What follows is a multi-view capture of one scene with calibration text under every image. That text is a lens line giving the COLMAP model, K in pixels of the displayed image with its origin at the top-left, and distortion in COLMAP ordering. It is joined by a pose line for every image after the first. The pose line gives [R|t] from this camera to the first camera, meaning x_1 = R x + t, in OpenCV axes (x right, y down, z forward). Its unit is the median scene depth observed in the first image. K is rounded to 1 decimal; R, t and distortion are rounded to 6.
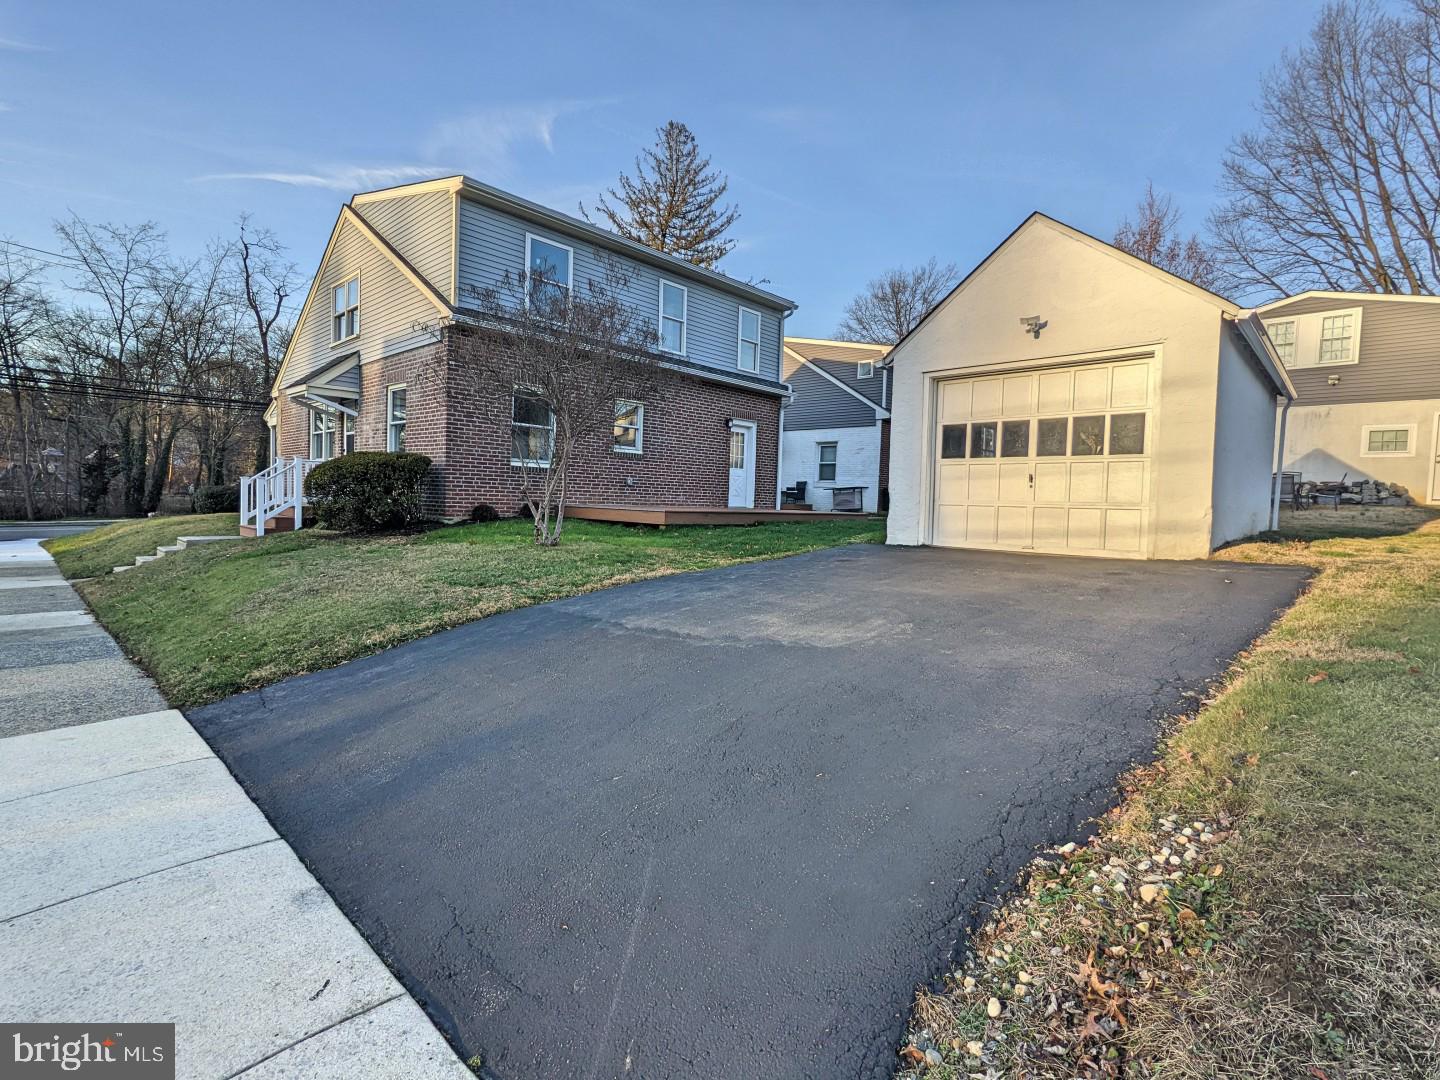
lens RADIAL K [[682.5, 0, 722.8], [0, 682.5, 532.9], [0, 0, 1]] dist [0.000136, 0.000840]
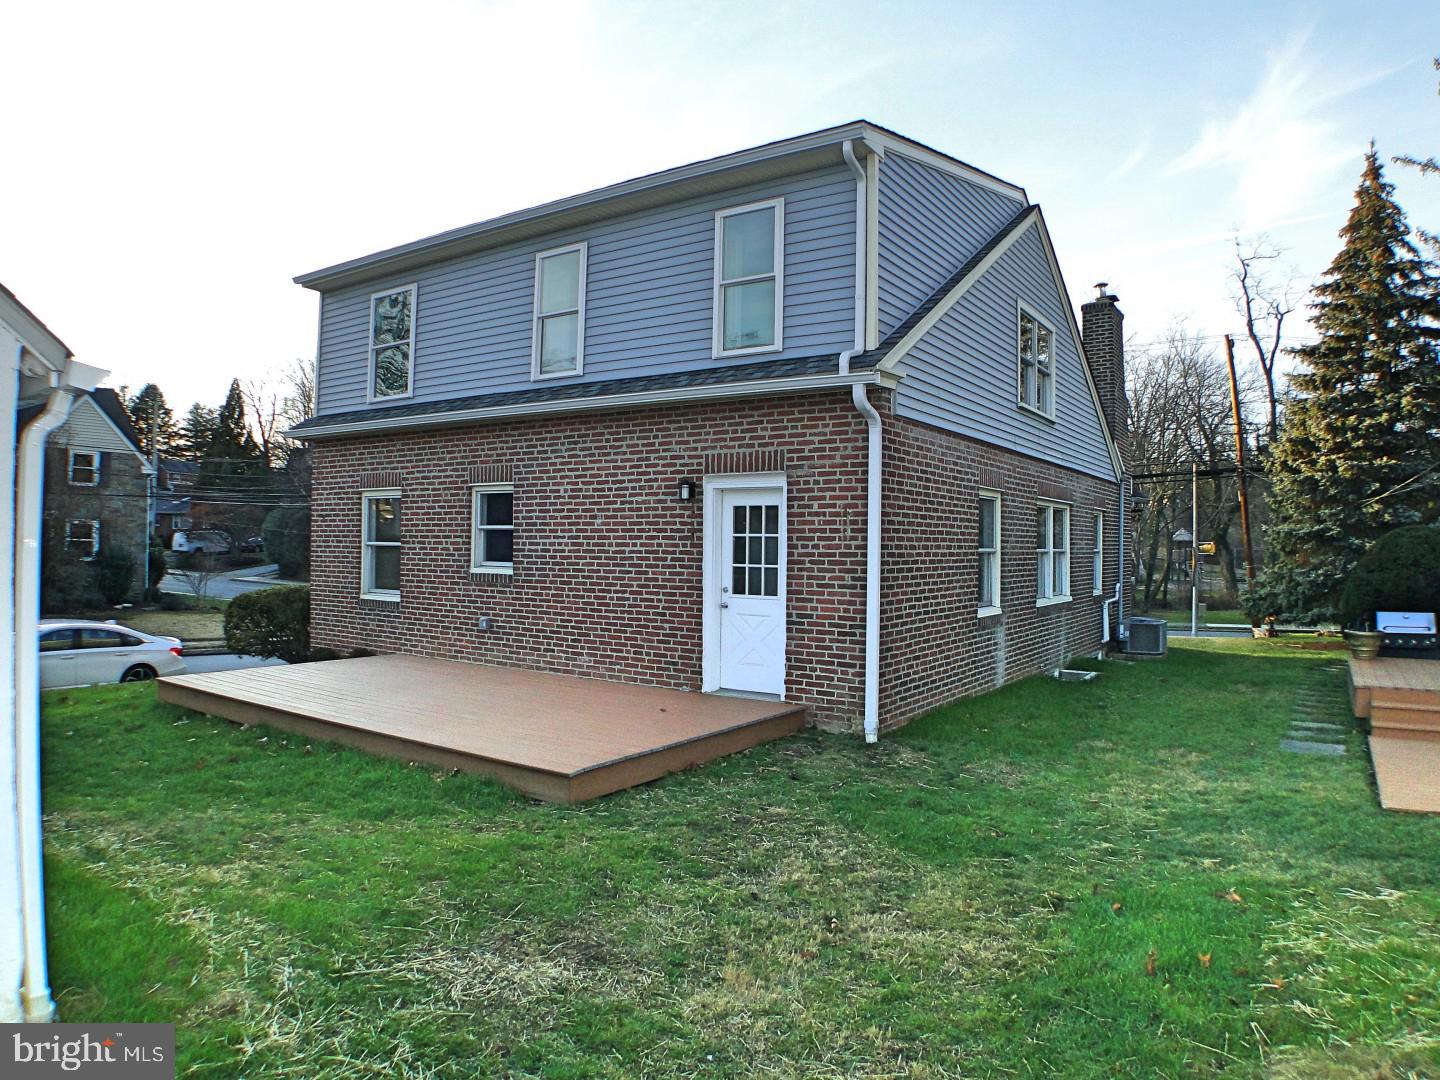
lens RADIAL K [[924.2, 0, 734.6], [0, 924.2, 538.5], [0, 0, 1]] dist [-0.133431, 0.028417]
pose [[0.169156, -0.038414, -0.984840, 0.569592], [-0.053034, 0.997438, -0.048015, -0.104465], [0.984161, 0.060352, 0.166686, 0.925004]]
